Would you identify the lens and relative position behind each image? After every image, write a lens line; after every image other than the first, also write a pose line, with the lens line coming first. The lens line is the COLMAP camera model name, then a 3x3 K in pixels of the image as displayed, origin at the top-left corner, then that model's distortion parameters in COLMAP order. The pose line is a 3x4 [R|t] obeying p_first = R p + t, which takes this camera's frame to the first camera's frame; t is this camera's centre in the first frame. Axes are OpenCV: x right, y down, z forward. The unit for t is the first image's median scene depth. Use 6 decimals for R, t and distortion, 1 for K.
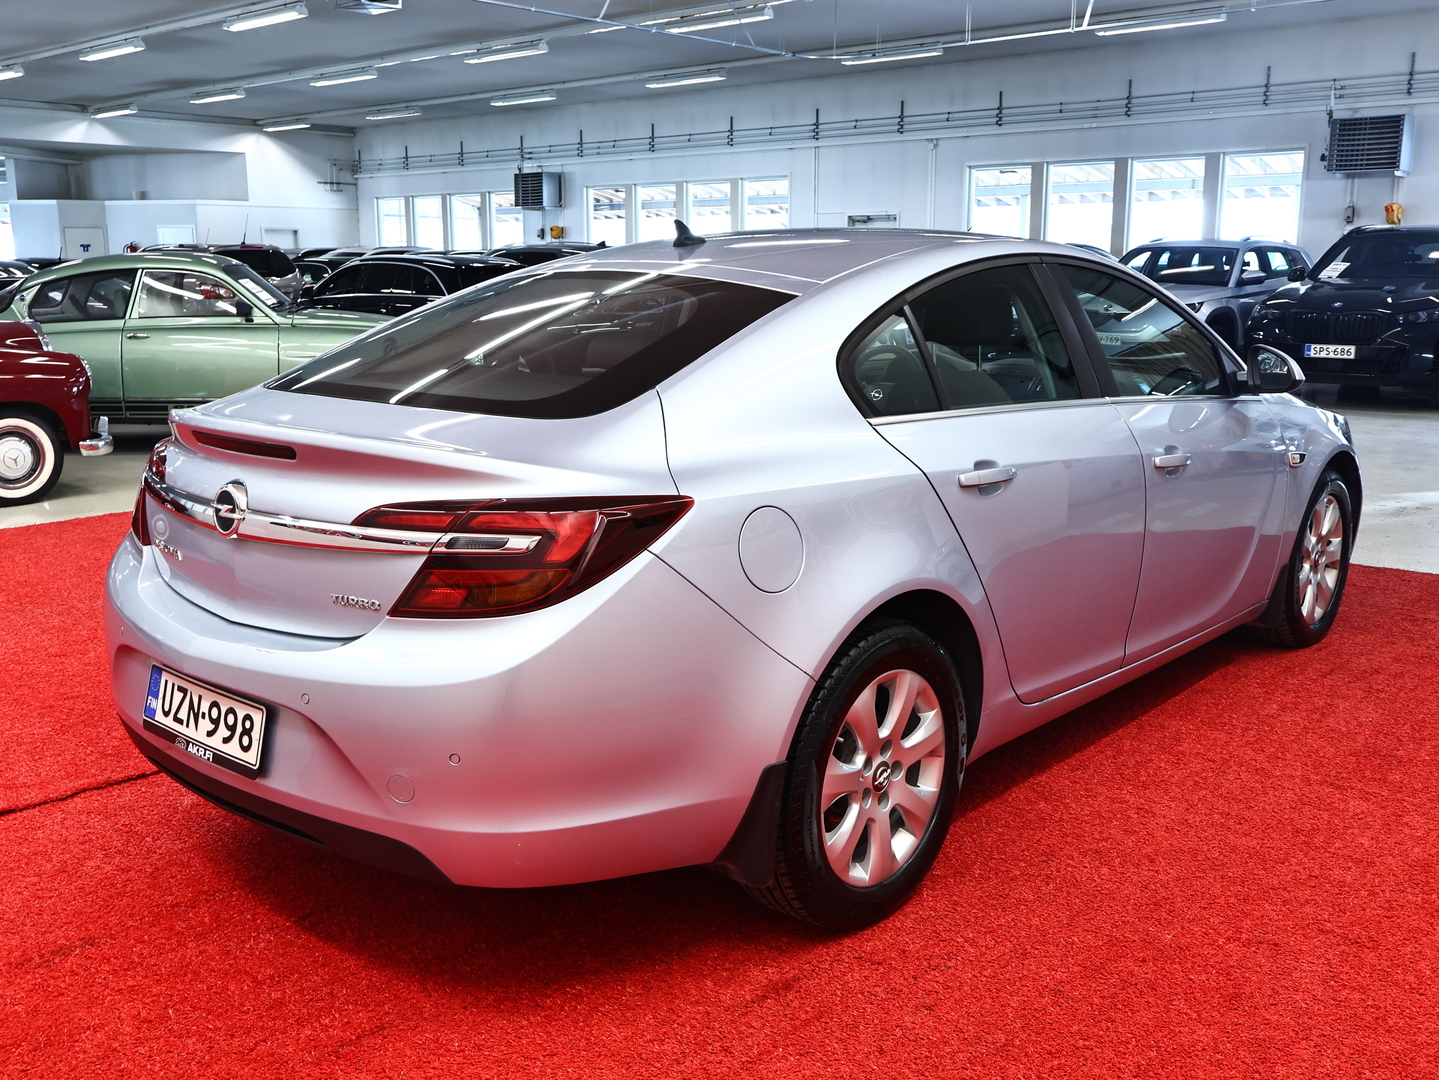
lens RADIAL K [[1338.9, 0, 685.7], [0, 1338.9, 539.9], [0, 0, 1]] dist [0.012667, 0.000000]
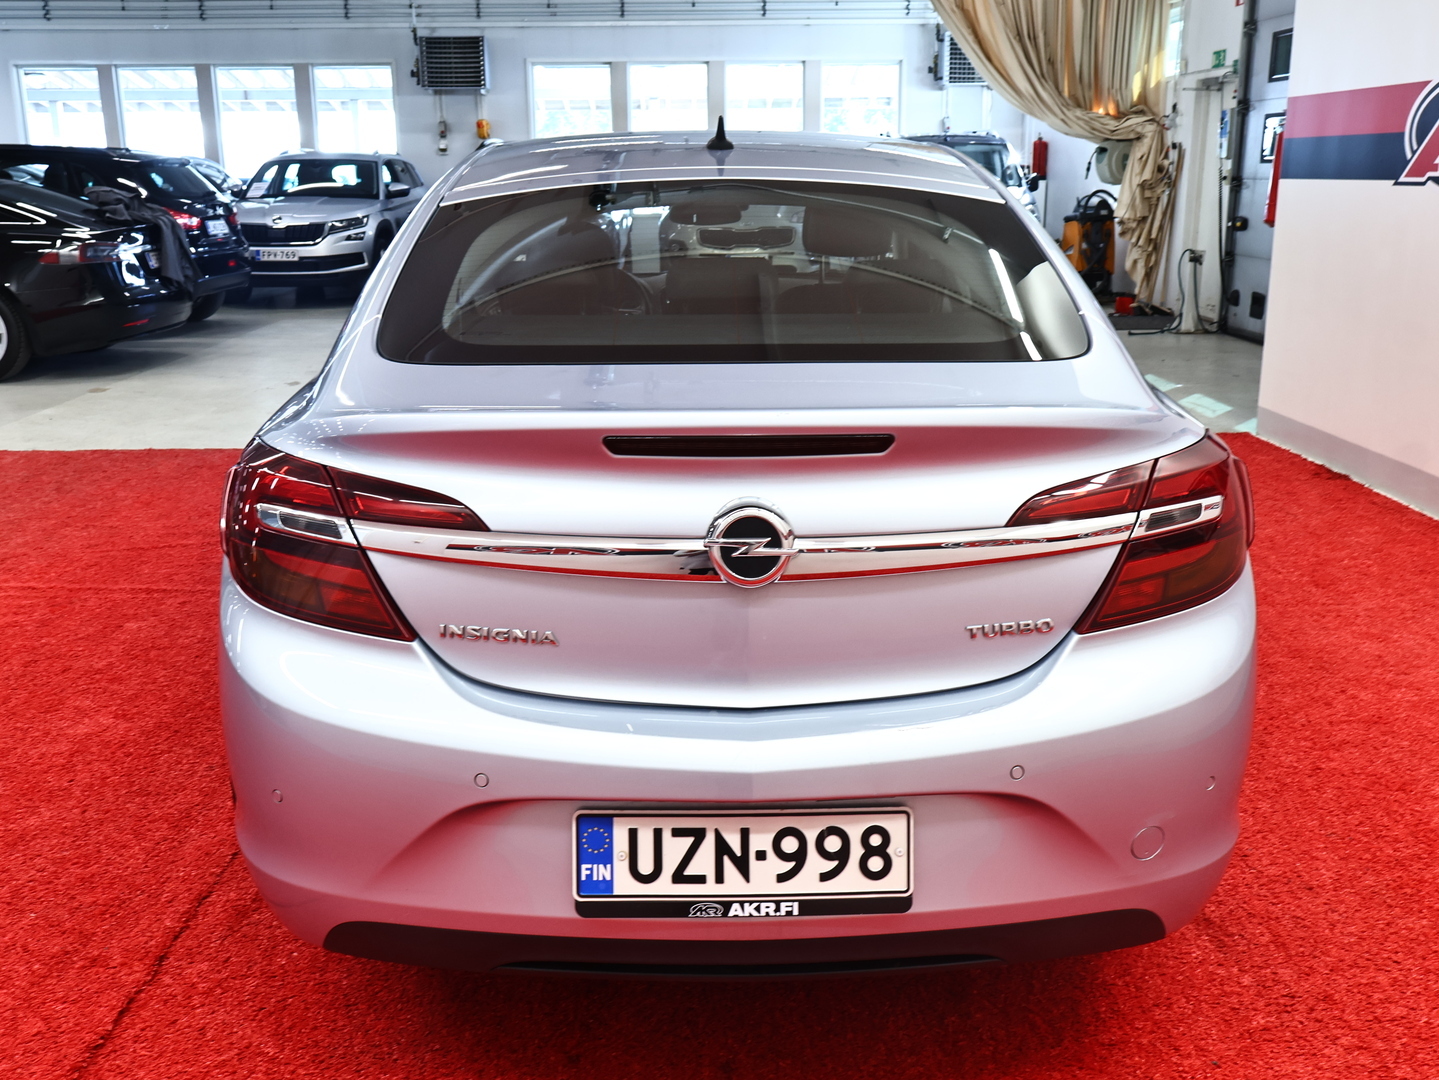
lens RADIAL K [[1338.9, 0, 684.5], [0, 1338.9, 548.8], [0, 0, 1]] dist [0.012667, 0.000000]
pose [[0.735480, -0.189115, 0.650619, -0.125601], [0.146295, 0.981931, 0.120041, -0.016530], [-0.661564, 0.006895, 0.749857, 0.083222]]
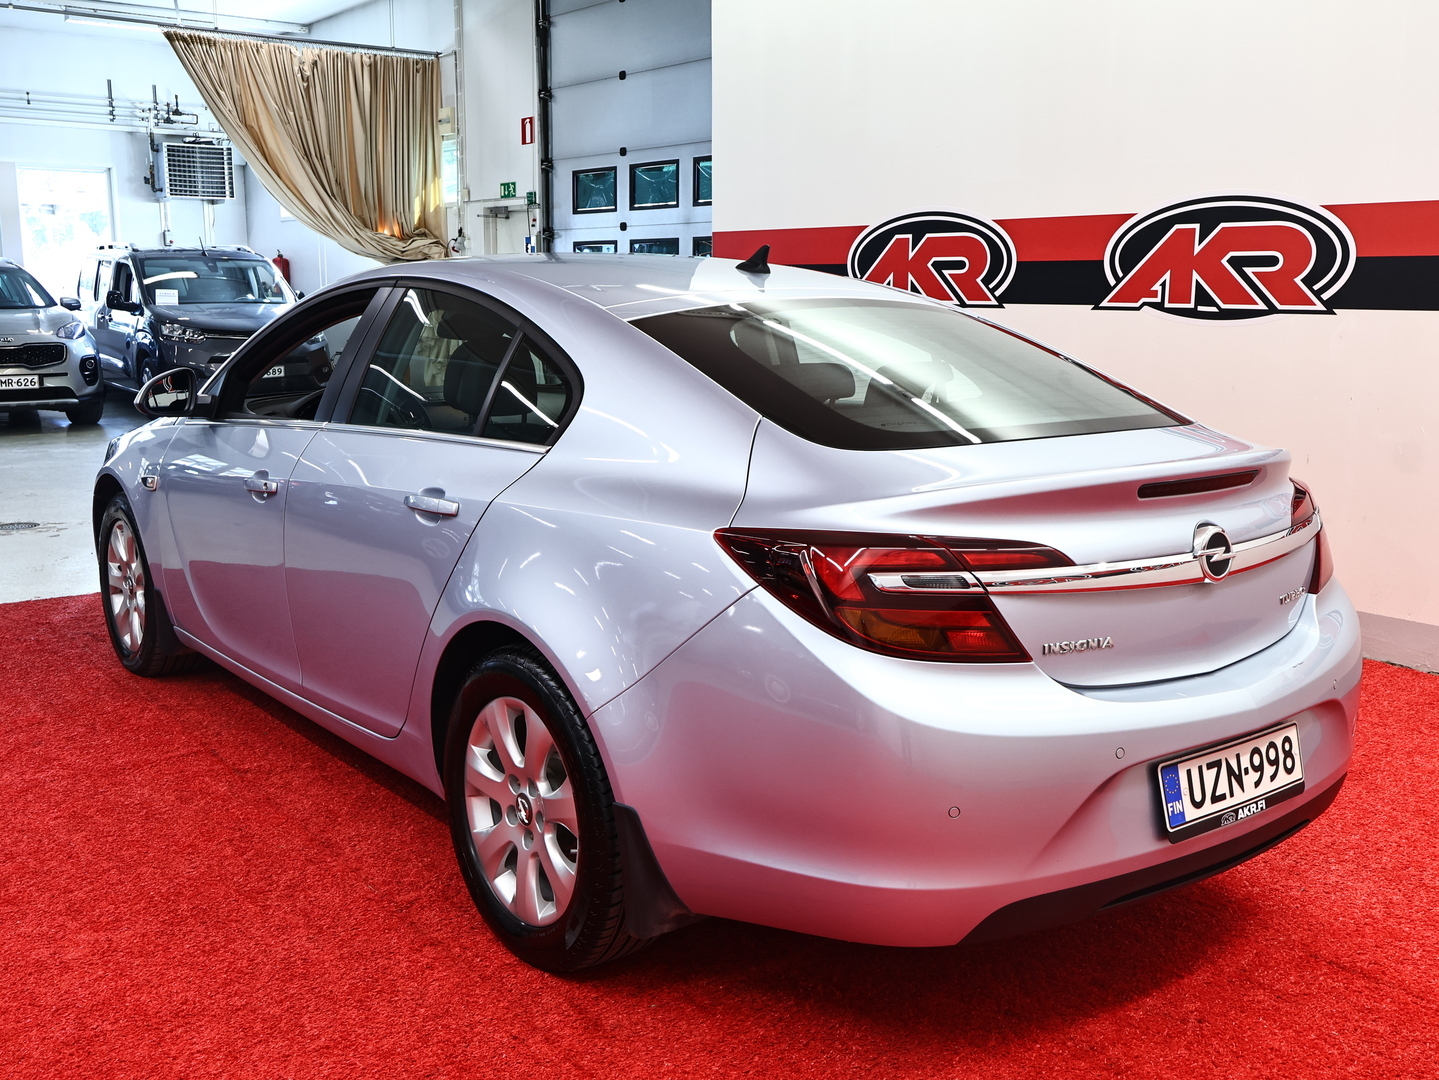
lens RADIAL K [[1450.7, 0, 716.3], [0, 1450.7, 535.2], [0, 0, 1]] dist [-0.015656, 0.000000]
pose [[0.170556, -0.165650, 0.971324, -0.219182], [0.196280, 0.971724, 0.131253, -0.037479], [-0.965601, 0.168265, 0.198247, 0.179216]]
